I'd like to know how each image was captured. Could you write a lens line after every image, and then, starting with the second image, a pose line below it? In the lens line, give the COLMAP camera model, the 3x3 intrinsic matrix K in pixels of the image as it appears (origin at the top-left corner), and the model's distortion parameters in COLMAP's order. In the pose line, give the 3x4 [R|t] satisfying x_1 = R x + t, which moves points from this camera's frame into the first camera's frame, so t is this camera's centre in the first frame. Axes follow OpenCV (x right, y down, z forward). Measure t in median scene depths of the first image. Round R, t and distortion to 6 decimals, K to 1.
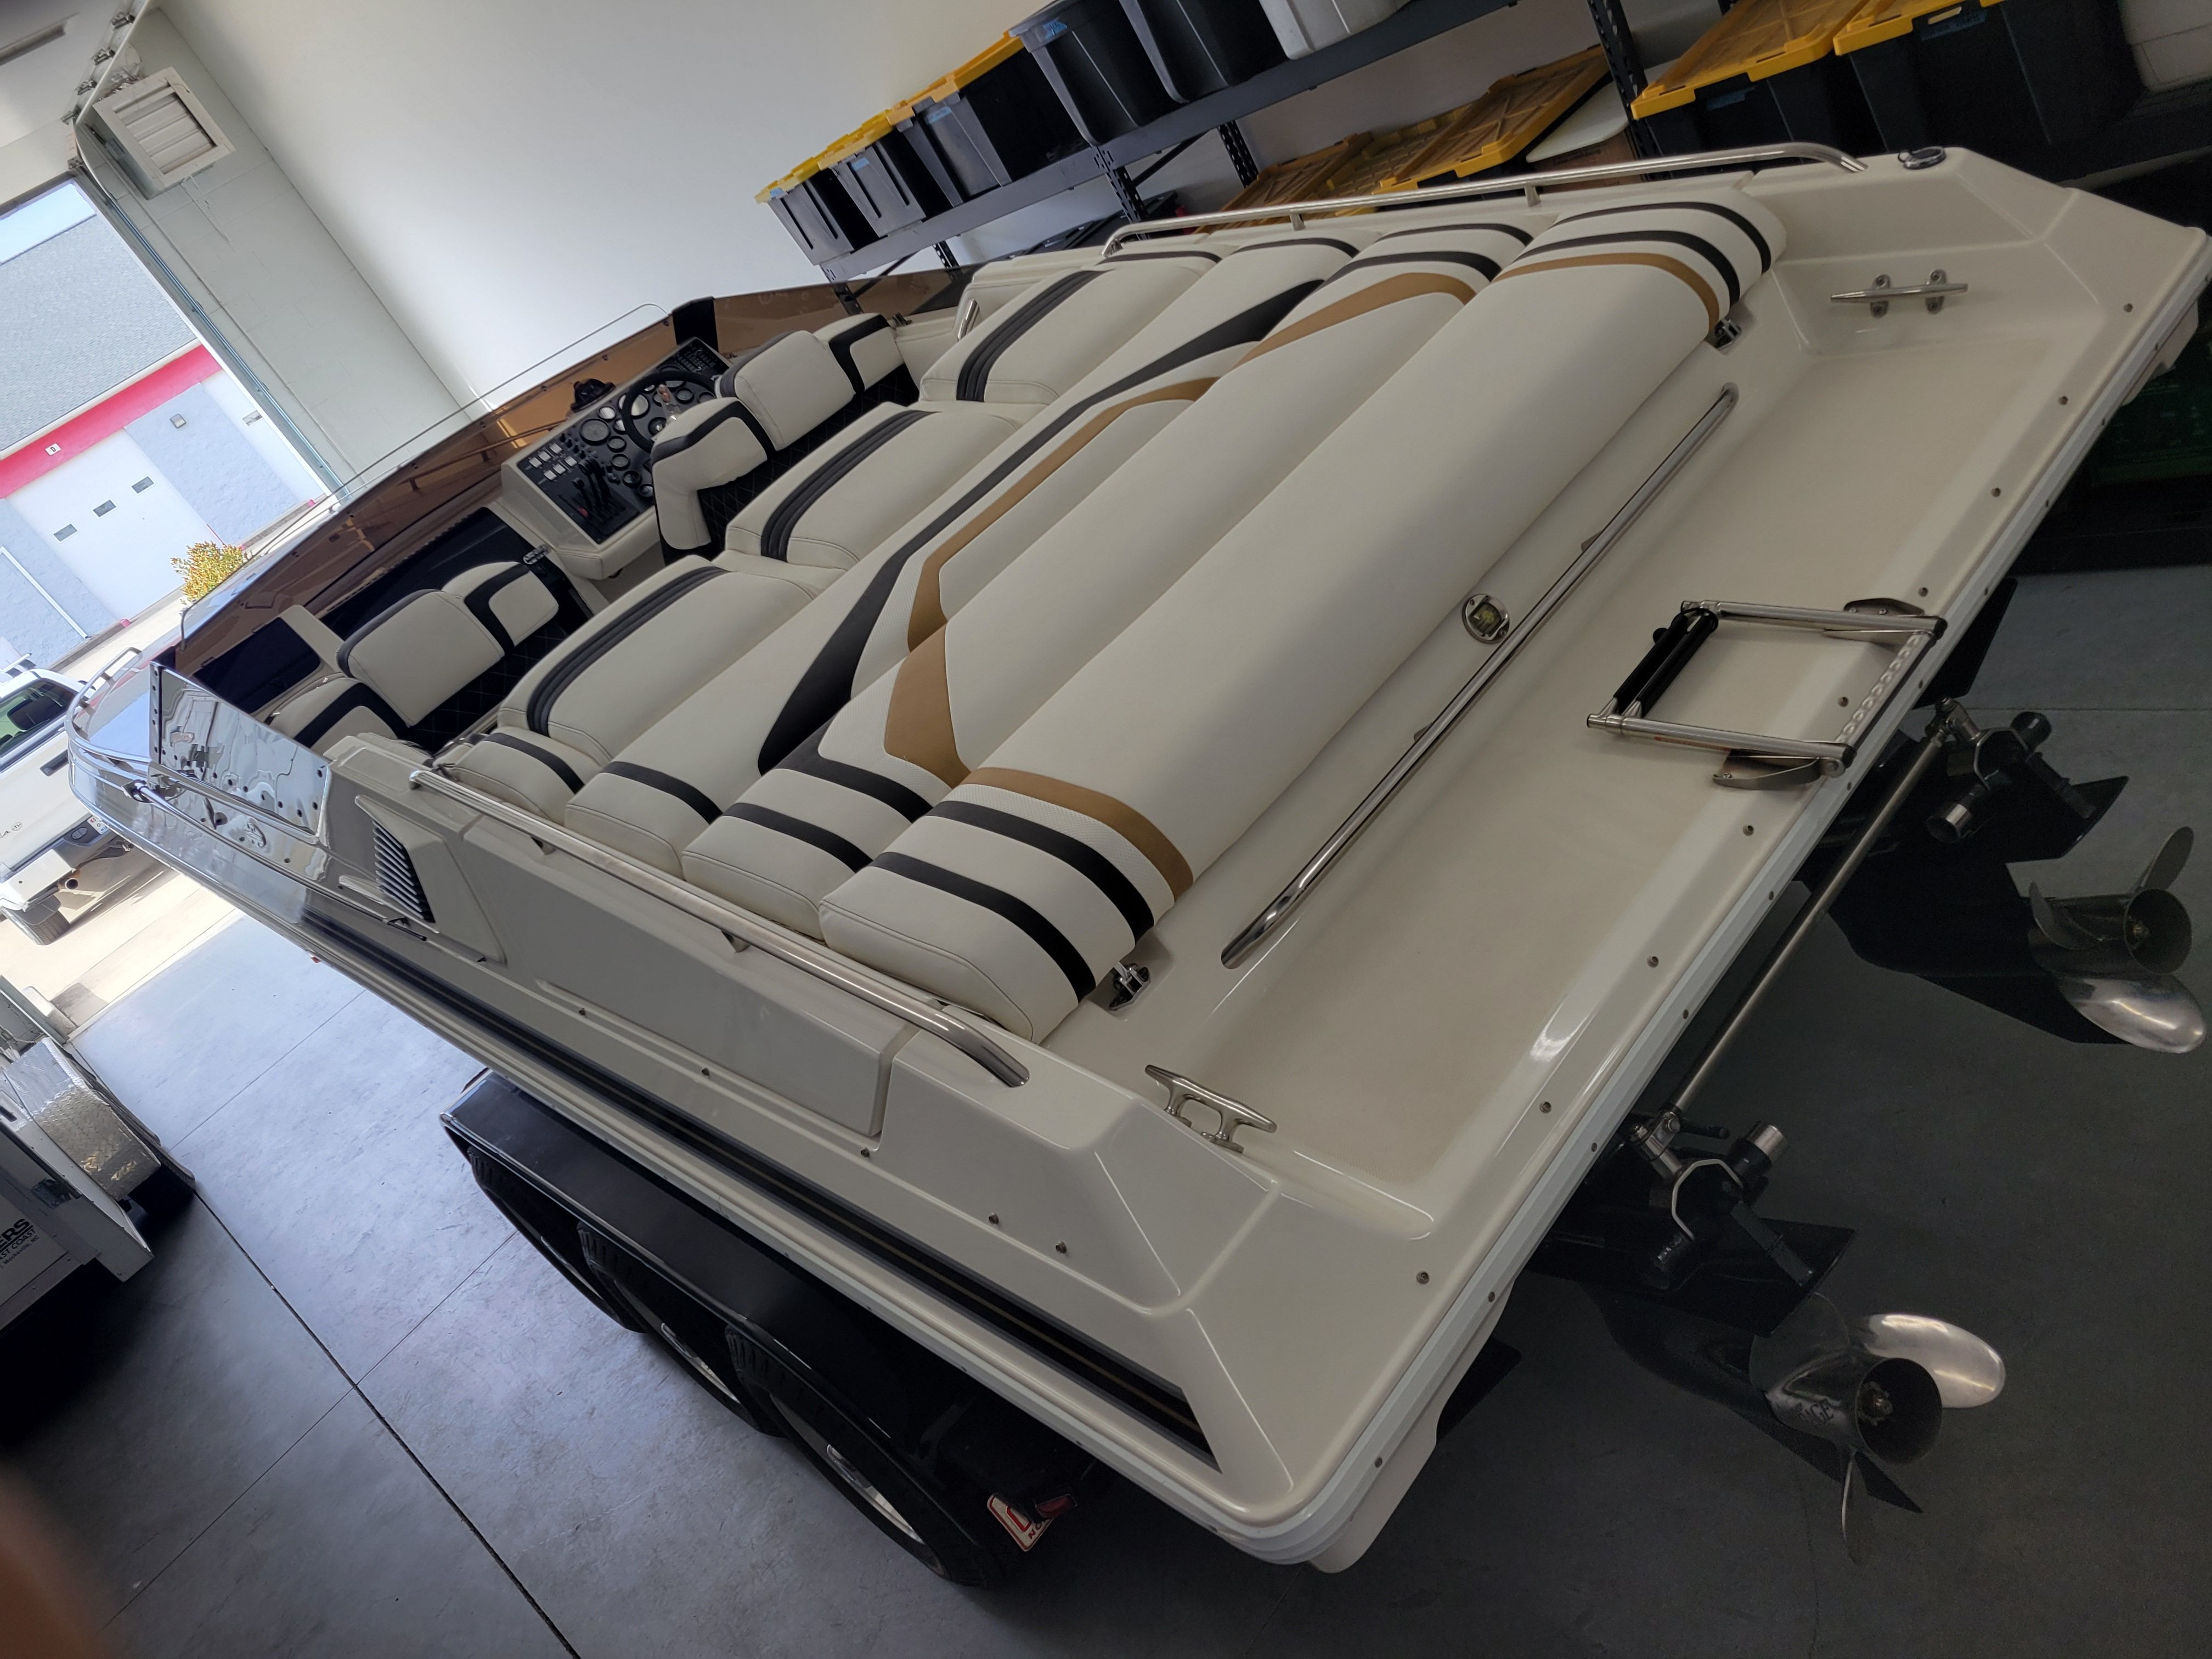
lens RADIAL K [[1684.3, 0, 1115.4], [0, 1684.3, 833.4], [0, 0, 1]] dist [0.080708, -0.058390]
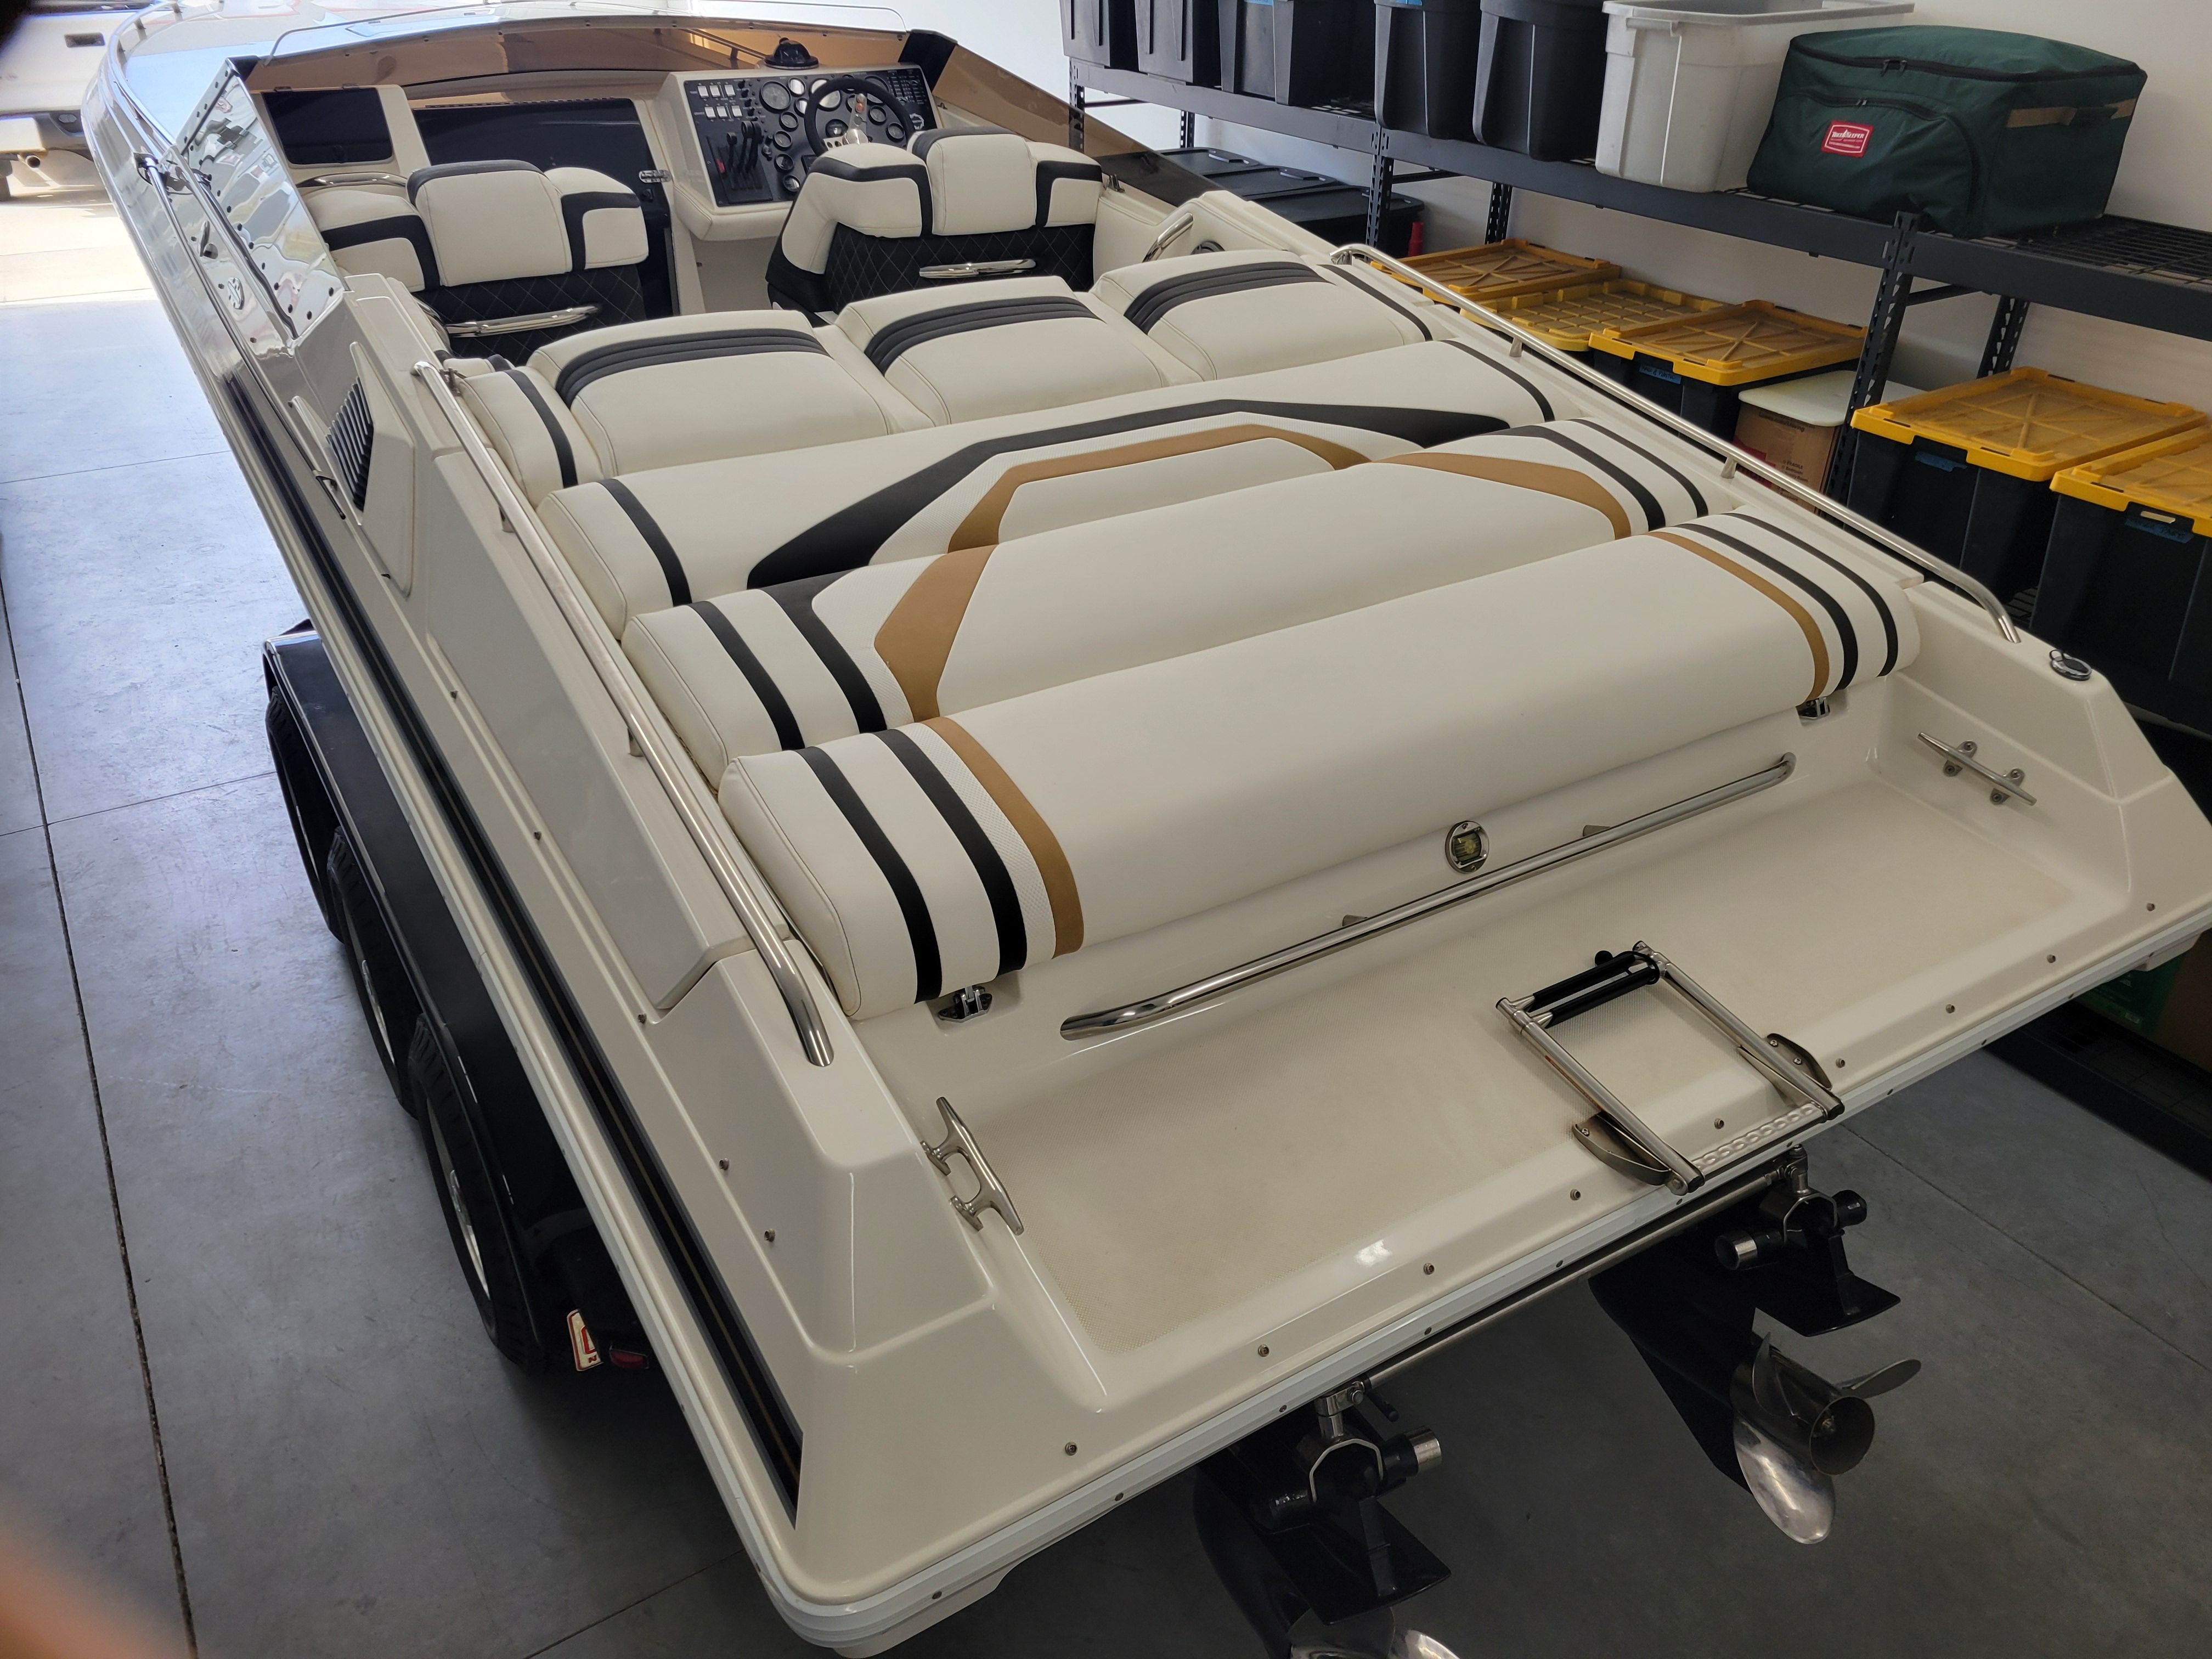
lens RADIAL K [[1684.3, 0, 1115.4], [0, 1684.3, 833.4], [0, 0, 1]] dist [0.080708, -0.058390]
pose [[0.850905, 0.516593, 0.095356, -0.038289], [-0.522466, 0.851119, 0.051237, -0.053966], [-0.054691, -0.093418, 0.994124, 0.019797]]
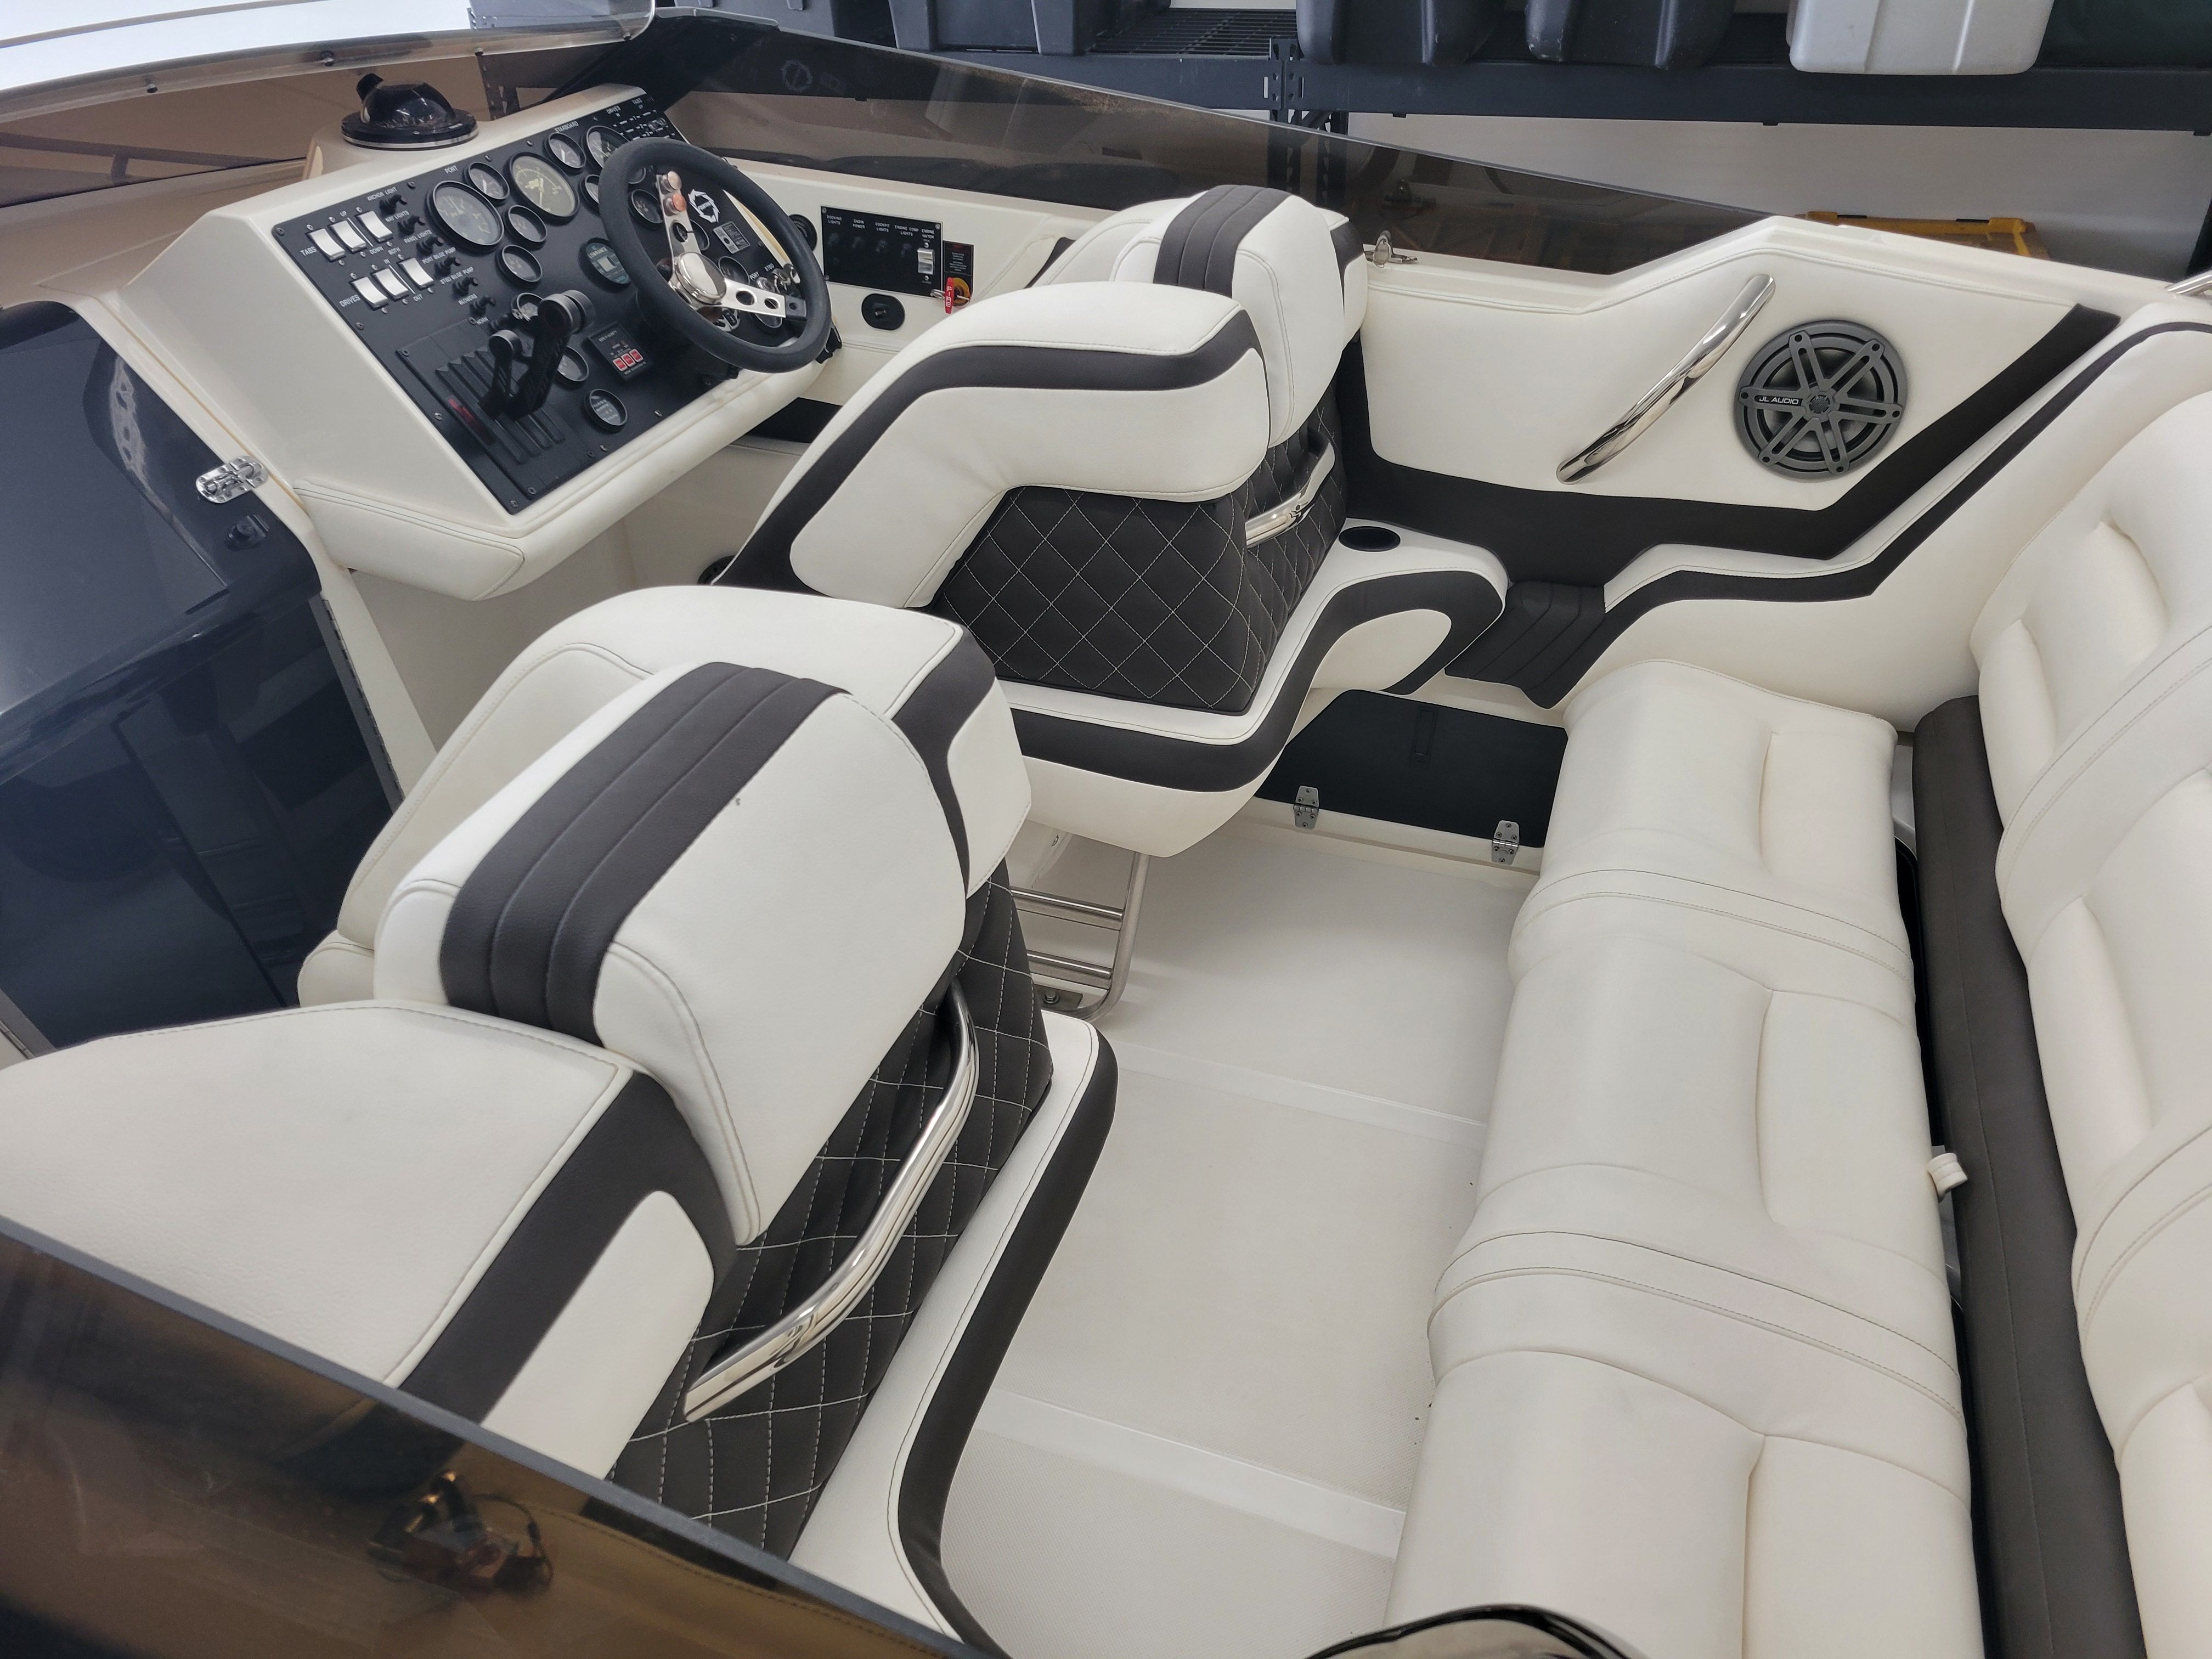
lens RADIAL K [[1684.3, 0, 1115.4], [0, 1684.3, 833.4], [0, 0, 1]] dist [0.080708, -0.058390]
pose [[0.799543, 0.158341, 0.579361, -0.576550], [-0.131232, 0.987371, -0.088746, -0.121725], [-0.586097, -0.005074, 0.810225, 0.879236]]
